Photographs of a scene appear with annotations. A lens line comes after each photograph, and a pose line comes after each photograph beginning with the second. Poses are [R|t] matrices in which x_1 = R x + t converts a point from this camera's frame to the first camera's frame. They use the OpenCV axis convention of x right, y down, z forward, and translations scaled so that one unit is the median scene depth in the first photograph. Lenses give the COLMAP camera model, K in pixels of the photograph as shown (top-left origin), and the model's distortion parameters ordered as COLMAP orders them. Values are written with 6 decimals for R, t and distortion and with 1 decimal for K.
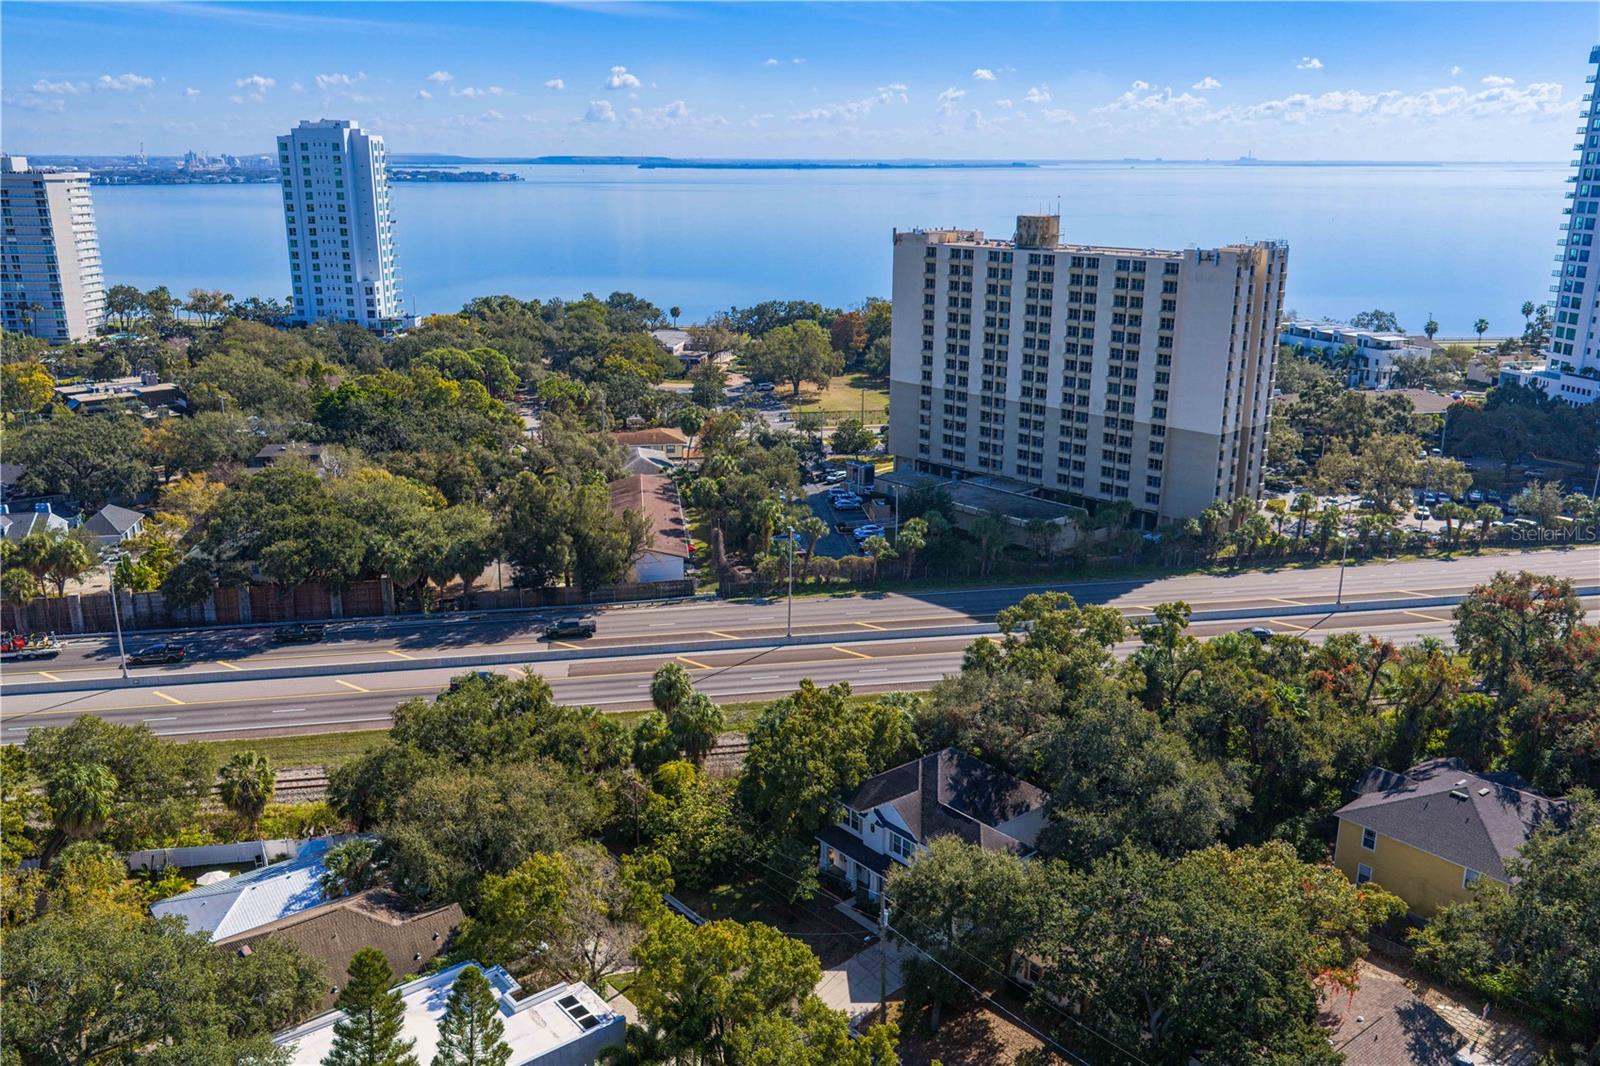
lens RADIAL K [[1303.5, 0, 800.0], [0, 1303.5, 533.0], [0, 0, 1]] dist [0.024308, -0.023907]
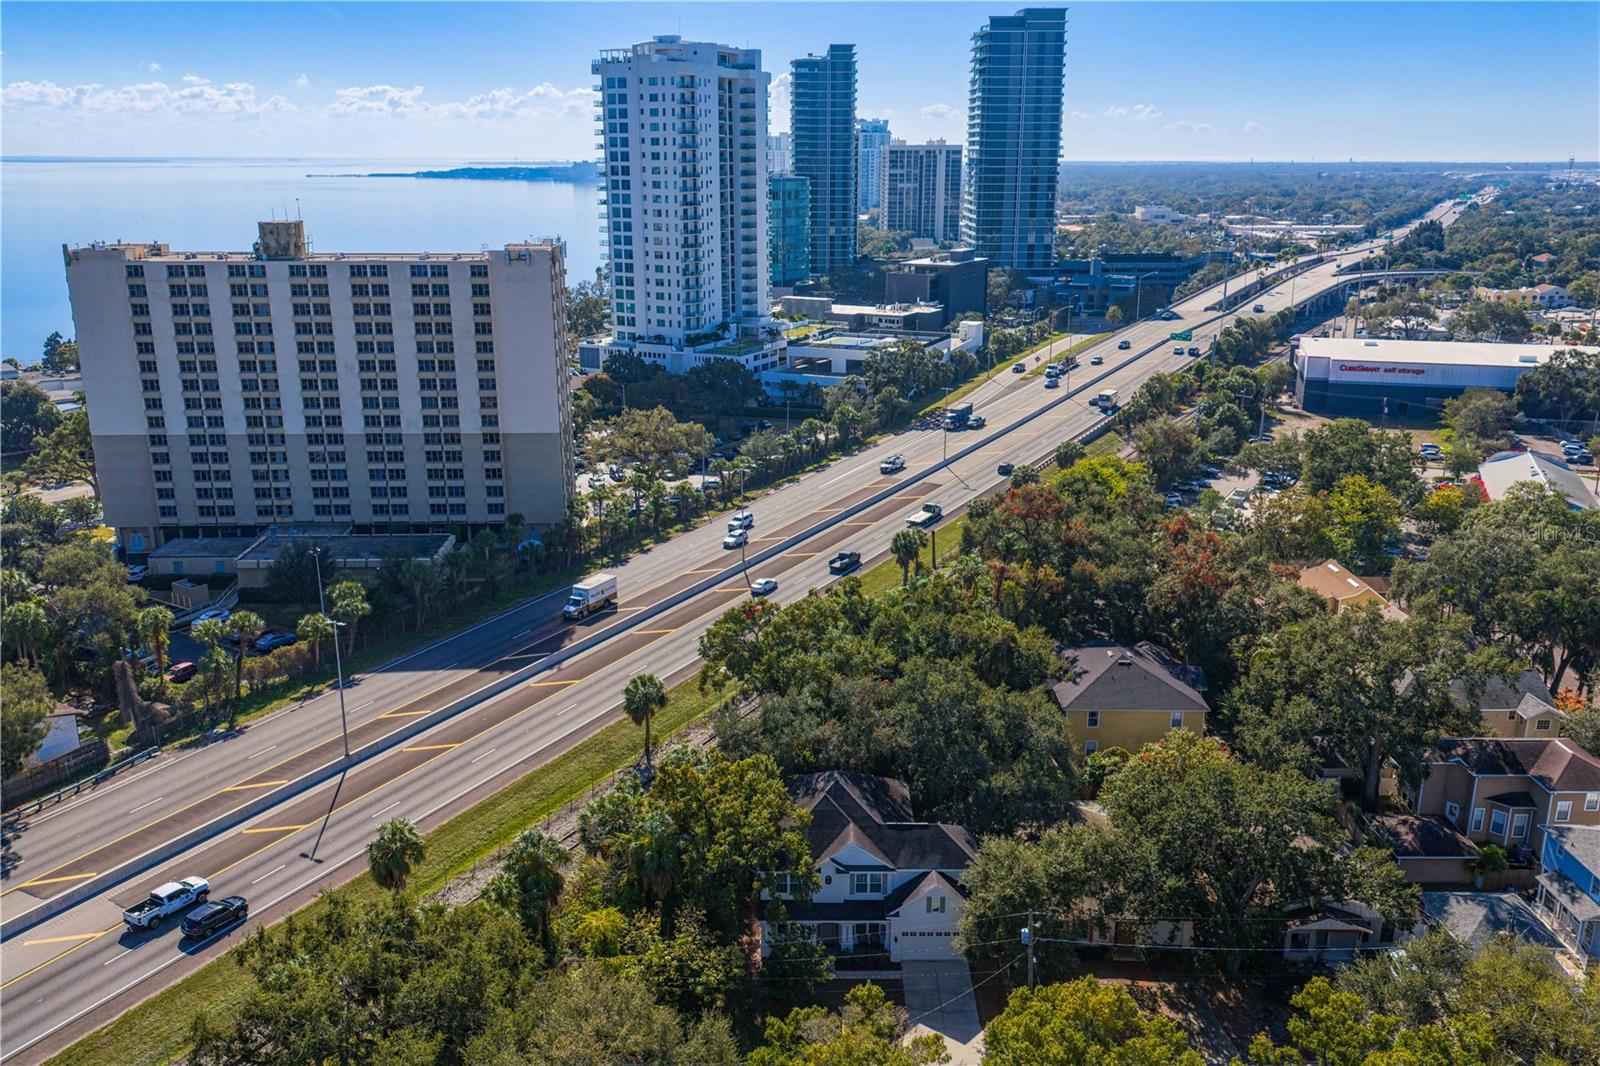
lens RADIAL K [[1303.5, 0, 800.0], [0, 1303.5, 533.0], [0, 0, 1]] dist [0.024308, -0.023907]
pose [[0.639305, -0.213895, 0.738606, -0.272556], [0.211801, 0.972360, 0.098263, -0.050561], [-0.739209, 0.093617, 0.666938, 0.171897]]
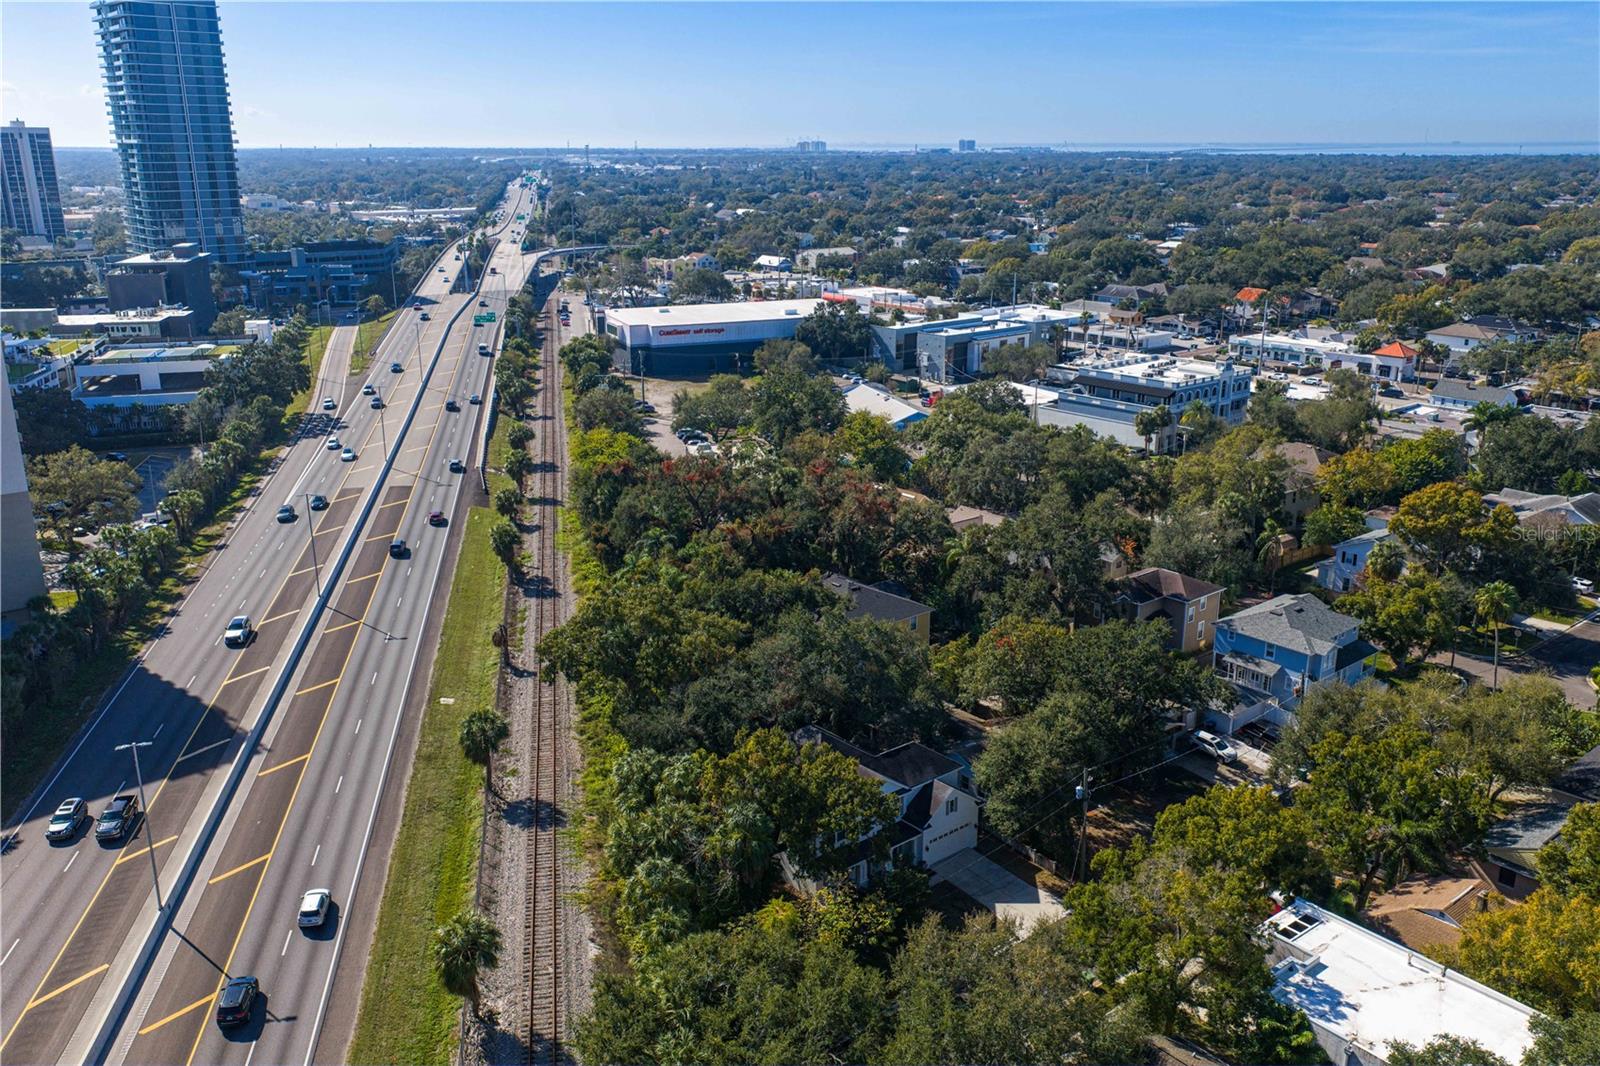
lens RADIAL K [[1303.5, 0, 800.0], [0, 1303.5, 533.0], [0, 0, 1]] dist [0.024308, -0.023907]
pose [[-0.001453, -0.287350, 0.957824, -0.386715], [0.274279, 0.920978, 0.276713, -0.122294], [-0.961649, 0.263114, 0.077476, 0.421552]]
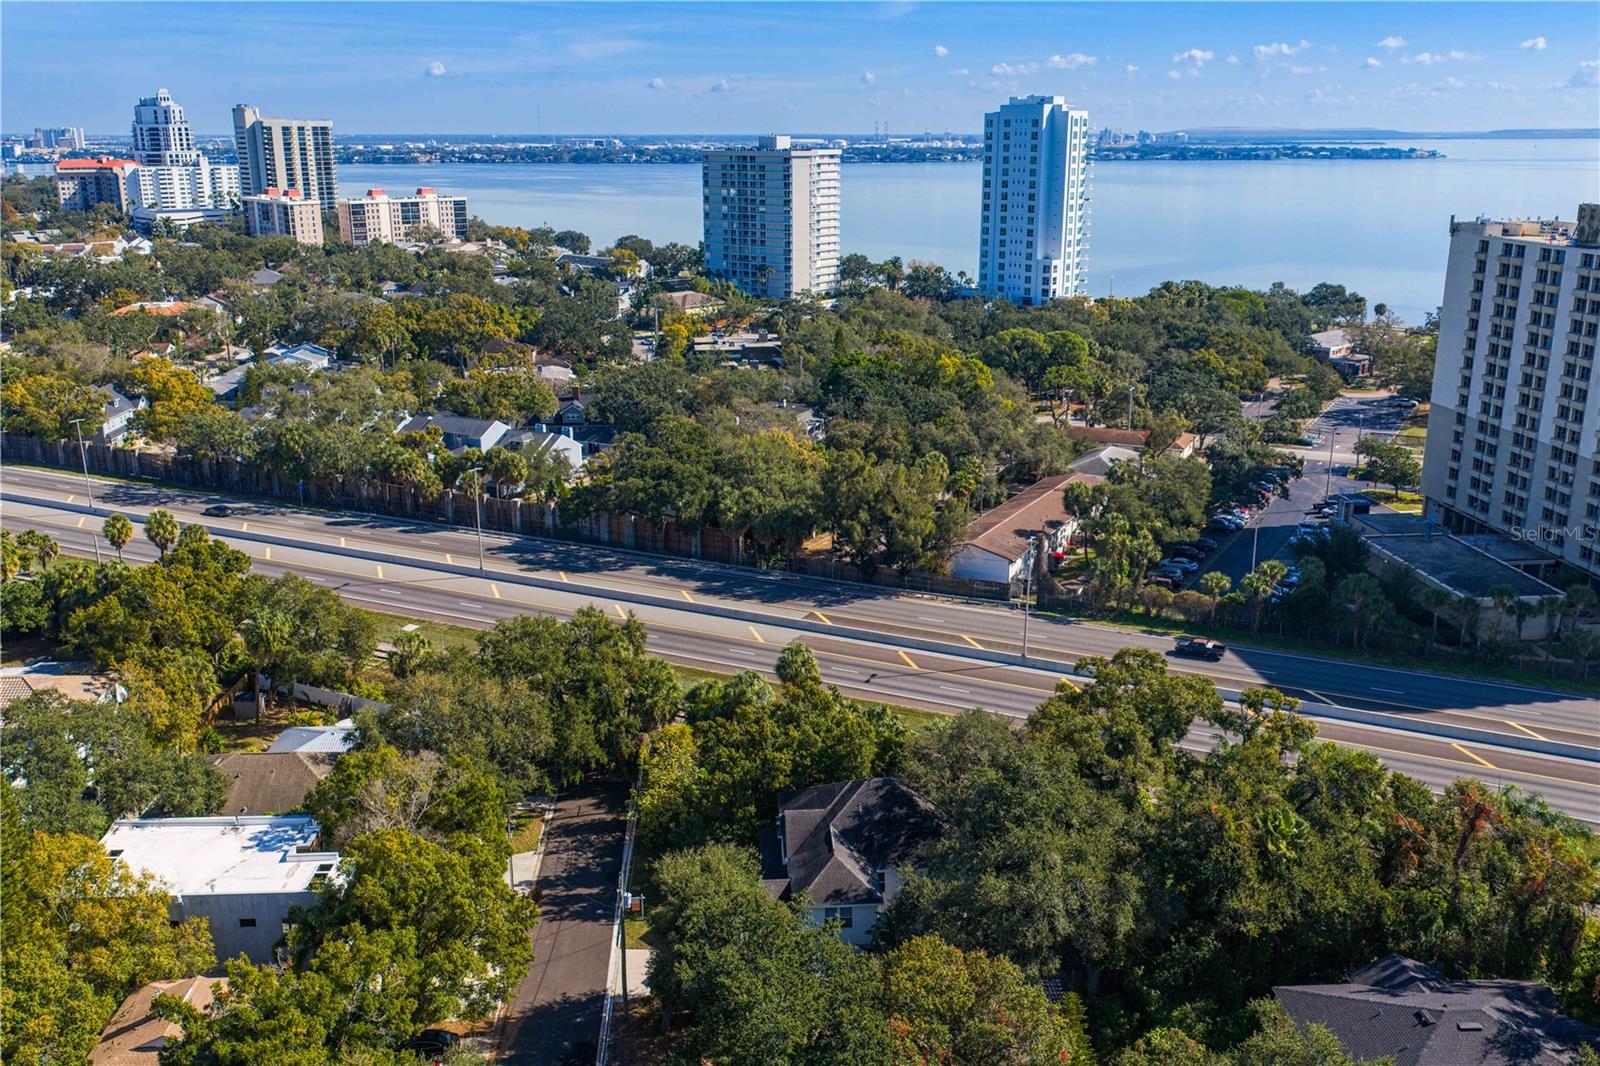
lens RADIAL K [[1397.7, 0, 796.7], [0, 1397.7, 514.1], [0, 0, 1]] dist [0.071140, -0.139444]
pose [[0.805654, 0.150117, -0.573051, 0.282385], [-0.158816, 0.986681, 0.035191, -0.019066], [0.570701, 0.062658, 0.818764, 0.071765]]
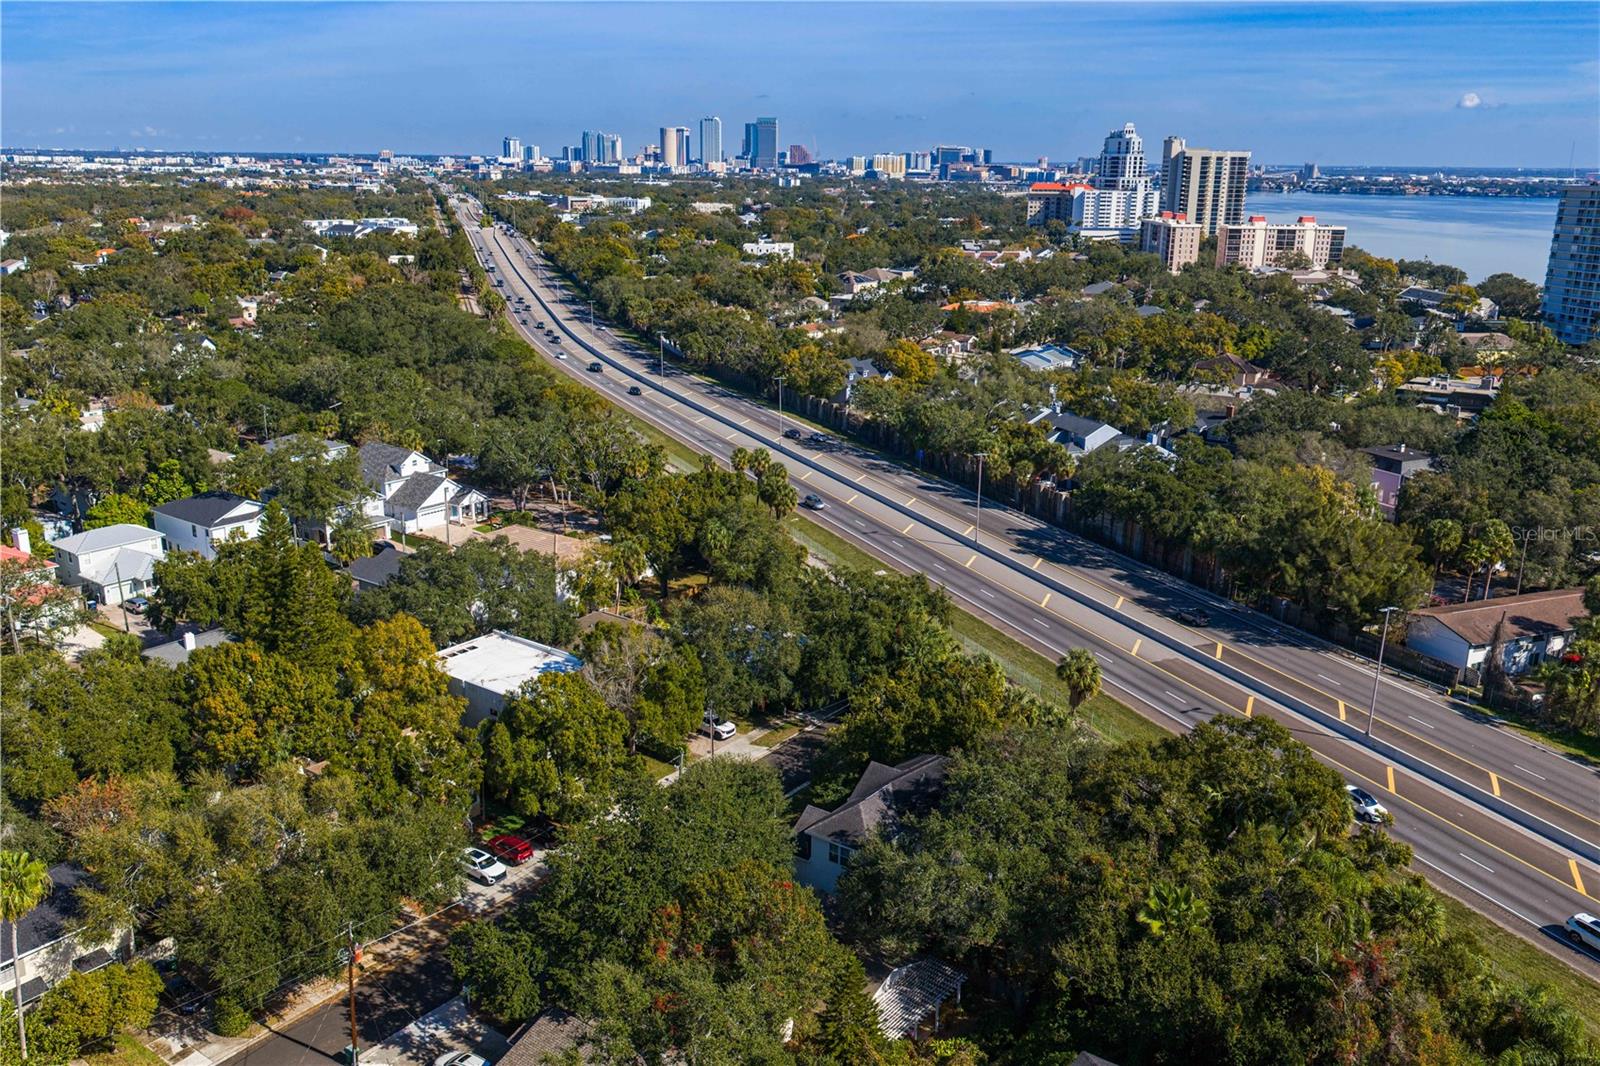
lens RADIAL K [[1303.5, 0, 800.0], [0, 1303.5, 533.0], [0, 0, 1]] dist [0.024308, -0.023907]
pose [[0.243716, 0.267829, -0.932132, 0.448444], [-0.280107, 0.939593, 0.196735, -0.072420], [0.928516, 0.213149, 0.304015, 0.263868]]
